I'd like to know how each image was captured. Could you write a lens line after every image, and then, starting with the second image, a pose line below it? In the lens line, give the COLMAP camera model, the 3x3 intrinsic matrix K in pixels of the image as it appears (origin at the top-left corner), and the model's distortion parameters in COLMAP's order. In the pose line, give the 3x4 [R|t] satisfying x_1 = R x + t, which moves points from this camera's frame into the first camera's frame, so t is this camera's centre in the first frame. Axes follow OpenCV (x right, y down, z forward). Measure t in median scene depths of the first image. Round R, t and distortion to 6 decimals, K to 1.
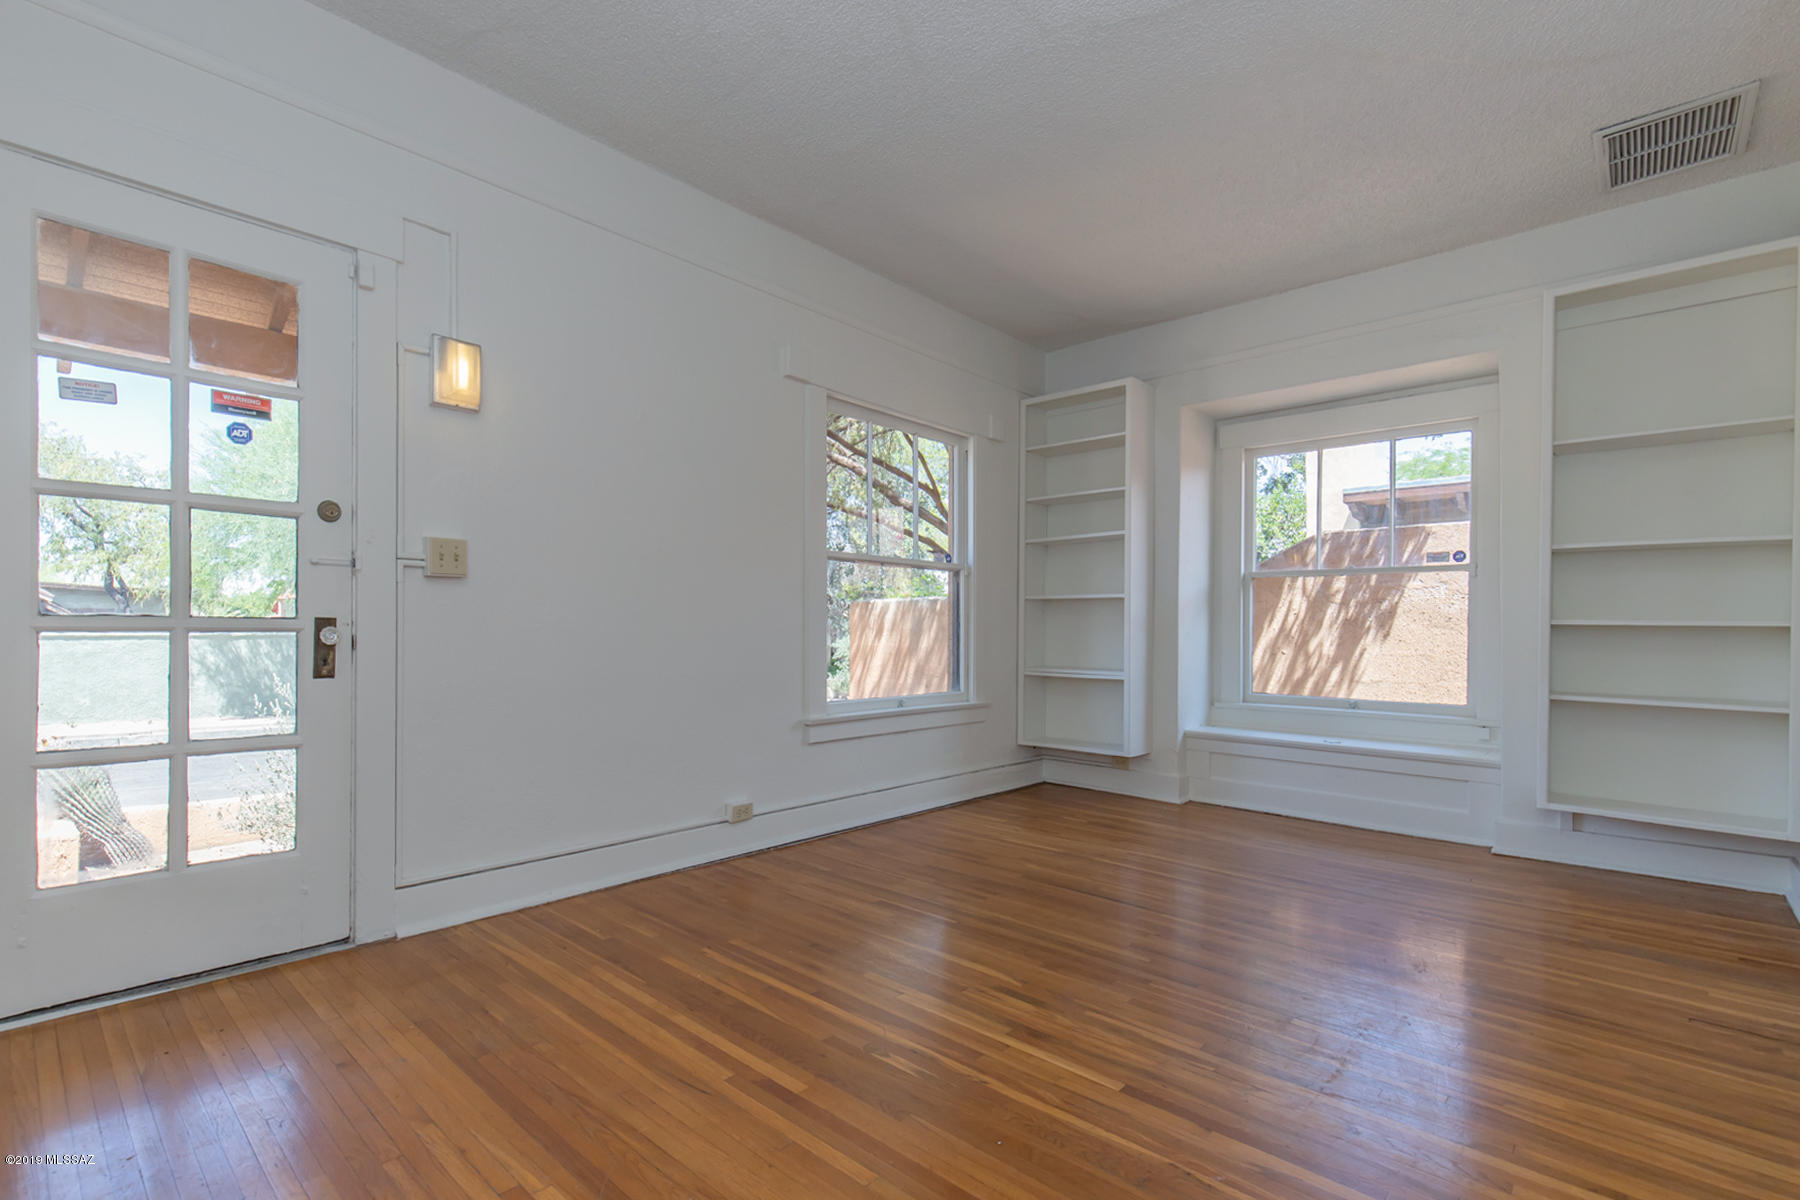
lens RADIAL K [[829.8, 0, 900.0], [0, 829.8, 600.0], [0, 0, 1]] dist [0.003258, -0.000623]
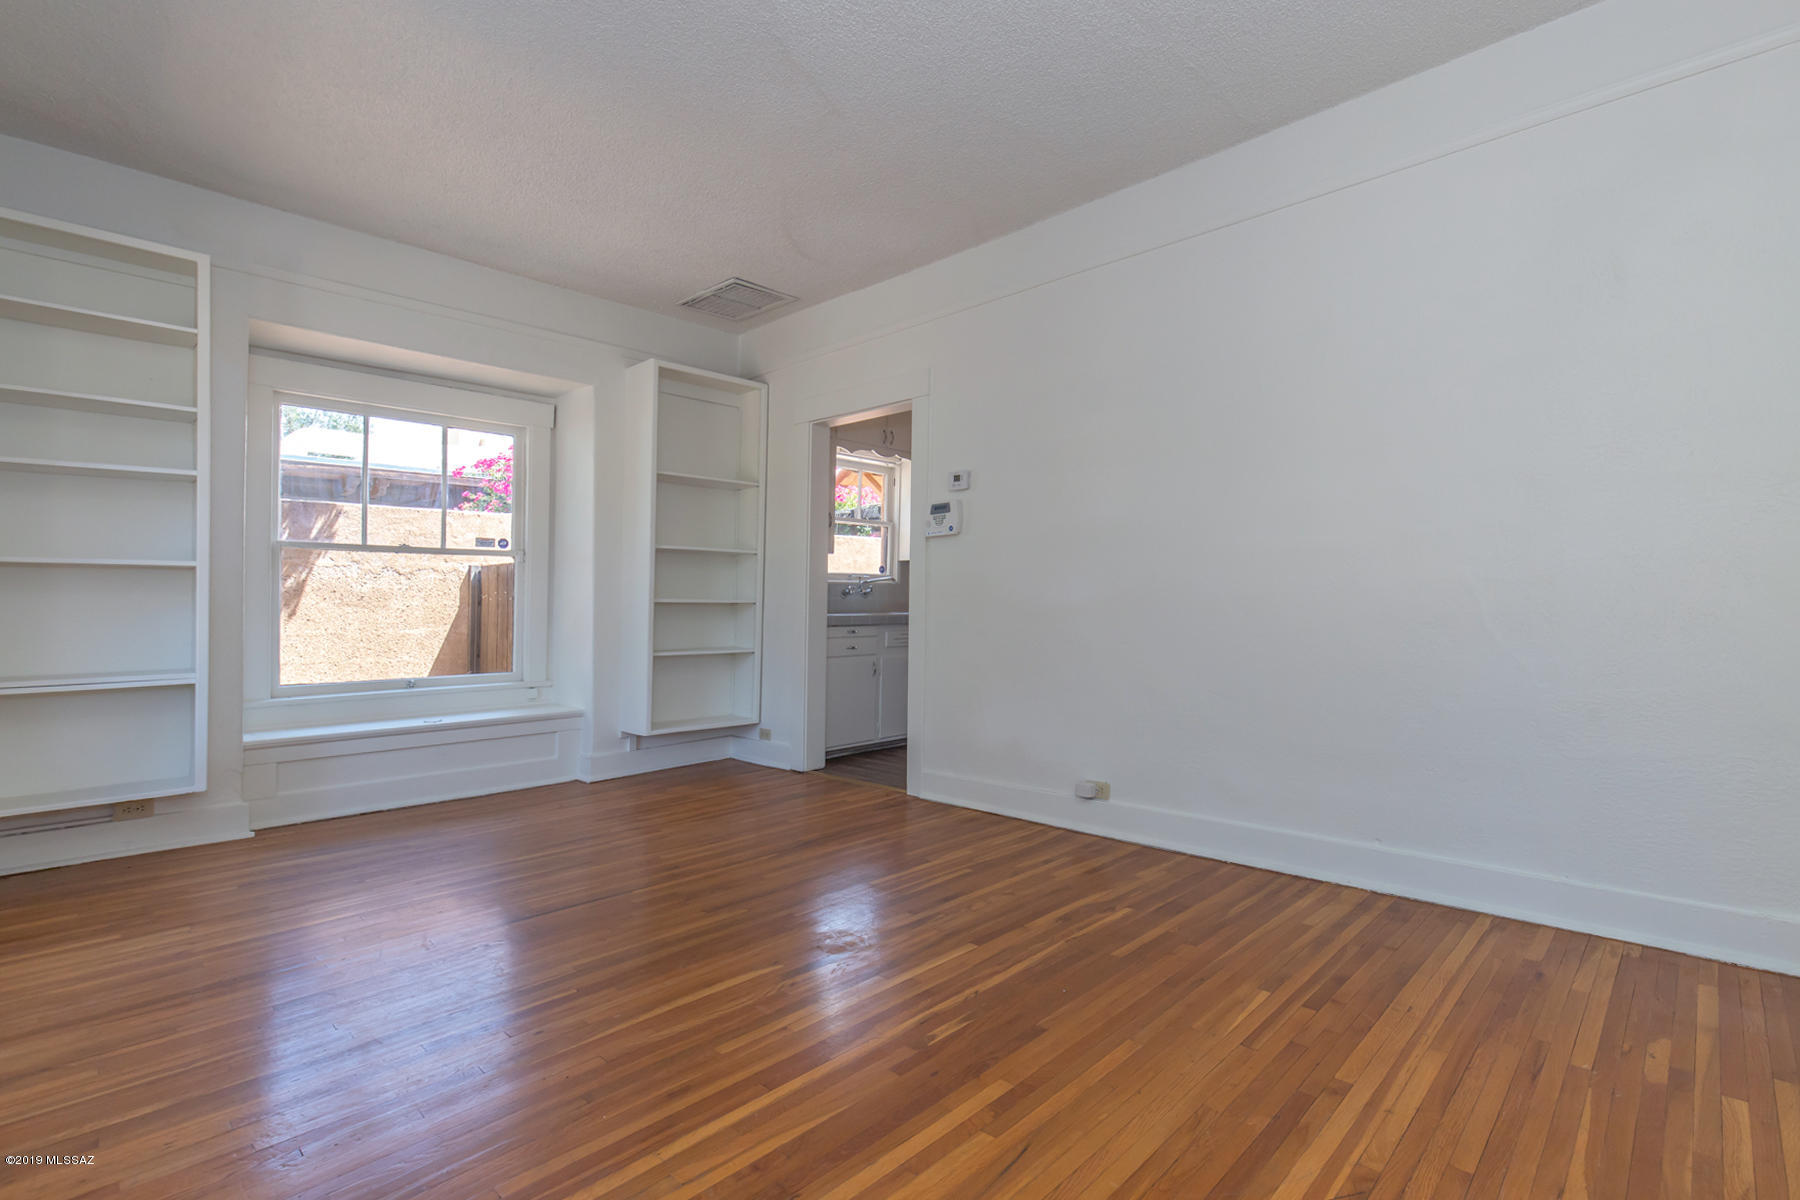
lens RADIAL K [[770.3, 0, 900.0], [0, 770.3, 600.0], [0, 0, 1]] dist [0.019128, -0.000116]
pose [[0.081470, -0.000953, 0.996675, -0.347299], [-0.025573, 0.999668, 0.003046, 0.008357], [-0.996348, -0.025737, 0.081418, 0.358311]]
